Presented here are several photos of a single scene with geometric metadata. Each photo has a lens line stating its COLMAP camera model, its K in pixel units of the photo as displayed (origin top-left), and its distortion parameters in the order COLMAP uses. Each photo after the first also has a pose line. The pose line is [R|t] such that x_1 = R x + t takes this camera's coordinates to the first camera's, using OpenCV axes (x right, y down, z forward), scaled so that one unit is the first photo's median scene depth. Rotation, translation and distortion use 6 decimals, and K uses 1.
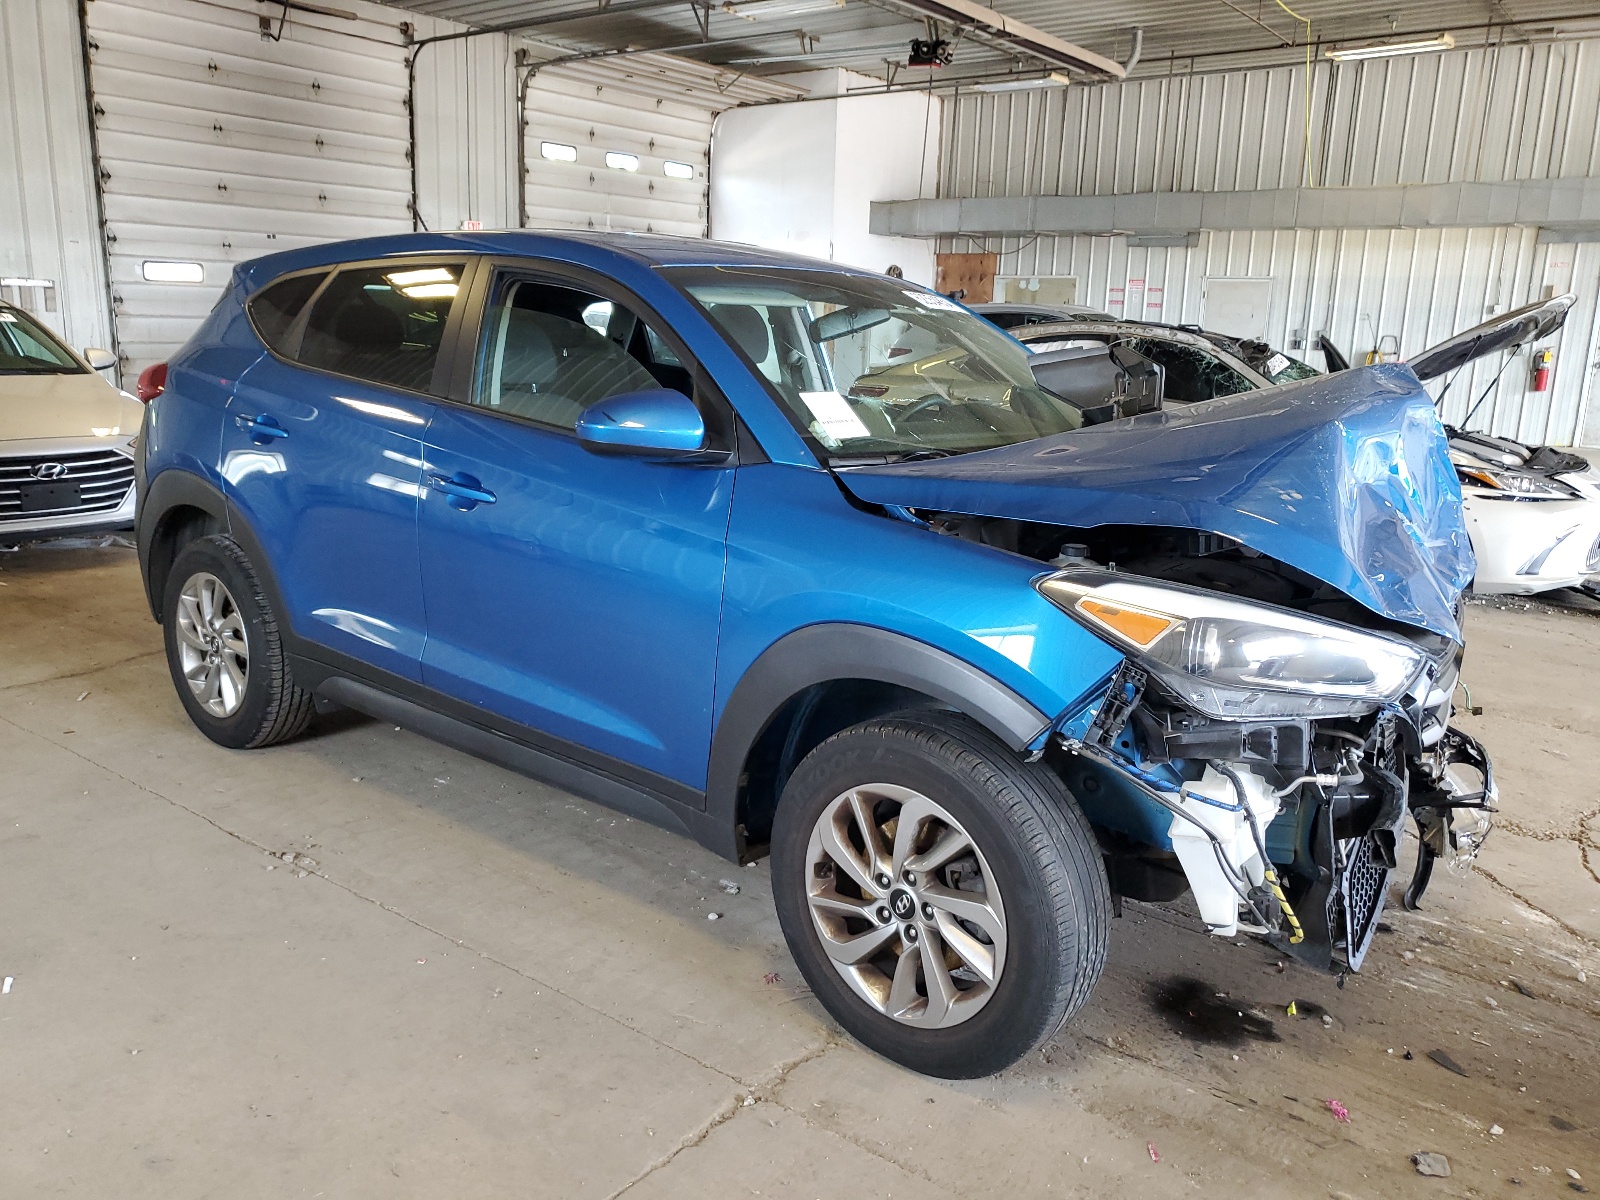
lens RADIAL K [[1252.8, 0, 800.0], [0, 1252.8, 600.0], [0, 0, 1]] dist [0.007090, 0.008610]
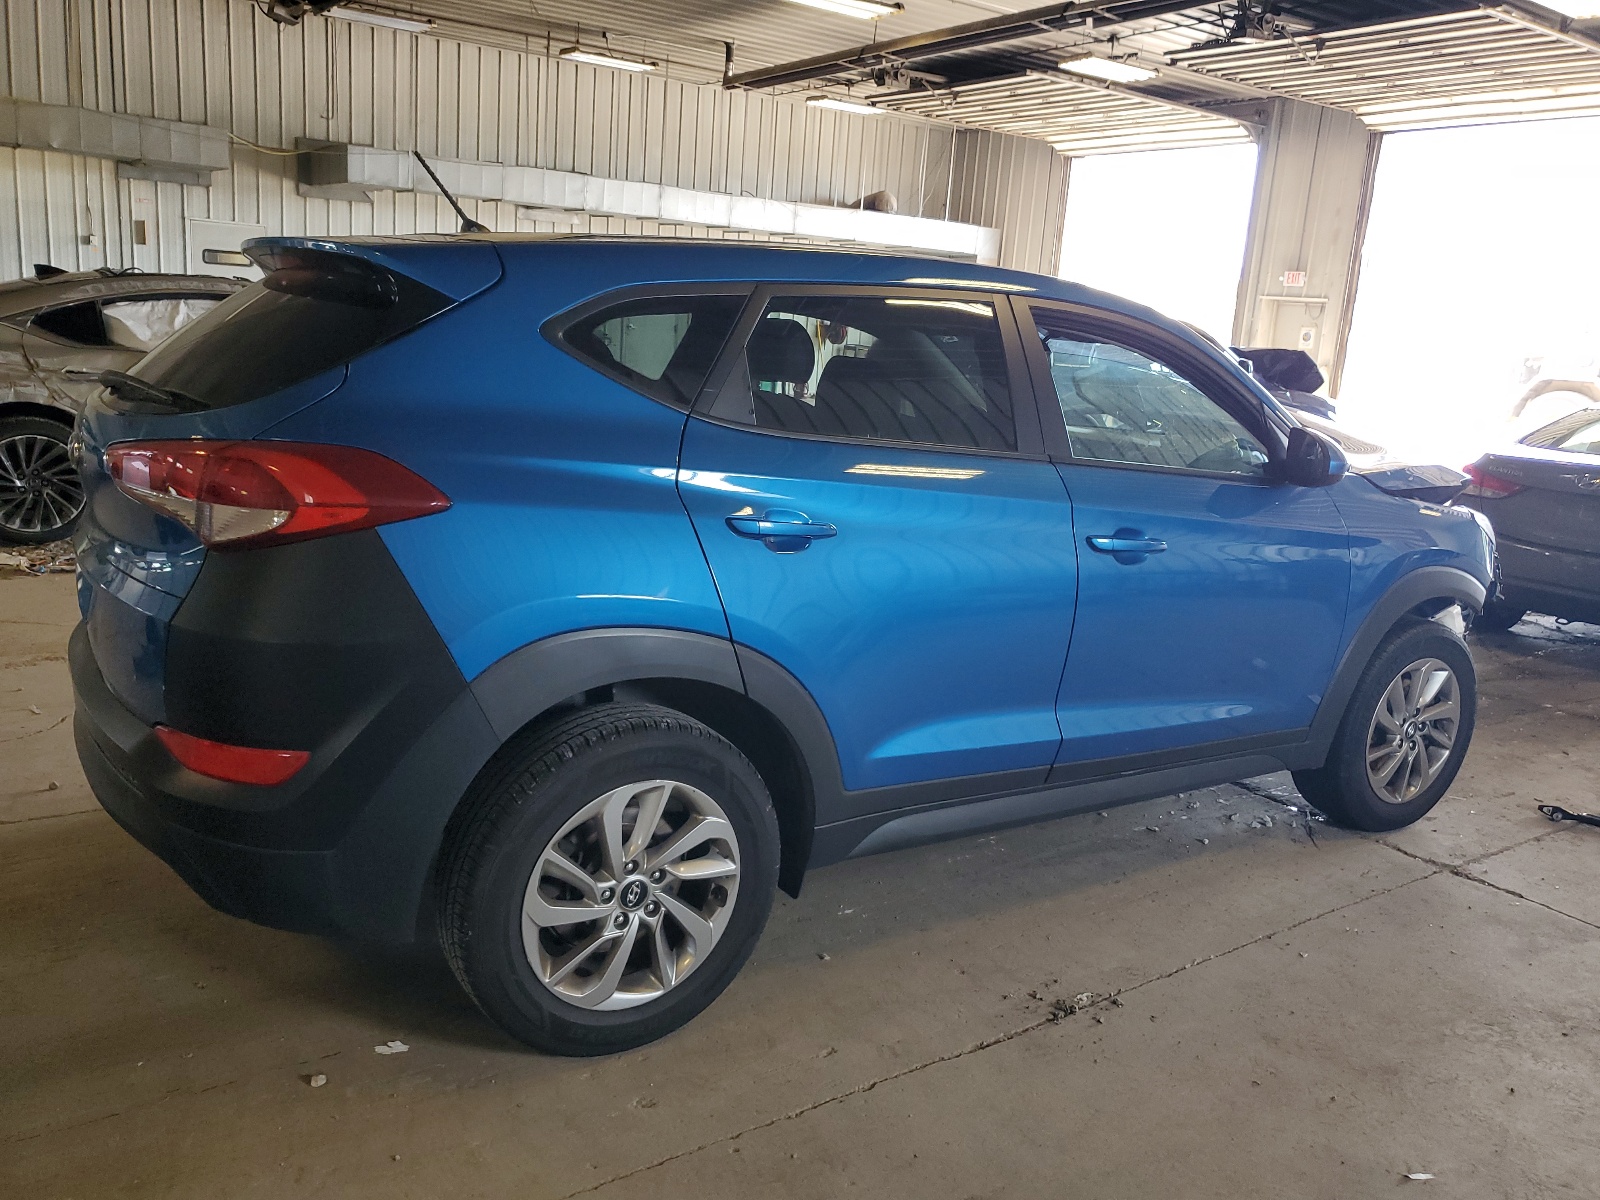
lens RADIAL K [[1220.8, 0, 800.0], [0, 1220.8, 600.0], [0, 0, 1]] dist [-0.010767, 0.011906]
pose [[0.317081, -0.218239, 0.922947, -0.726167], [0.145328, 0.972851, 0.180111, -0.148070], [-0.937197, 0.077020, 0.340189, 0.544843]]
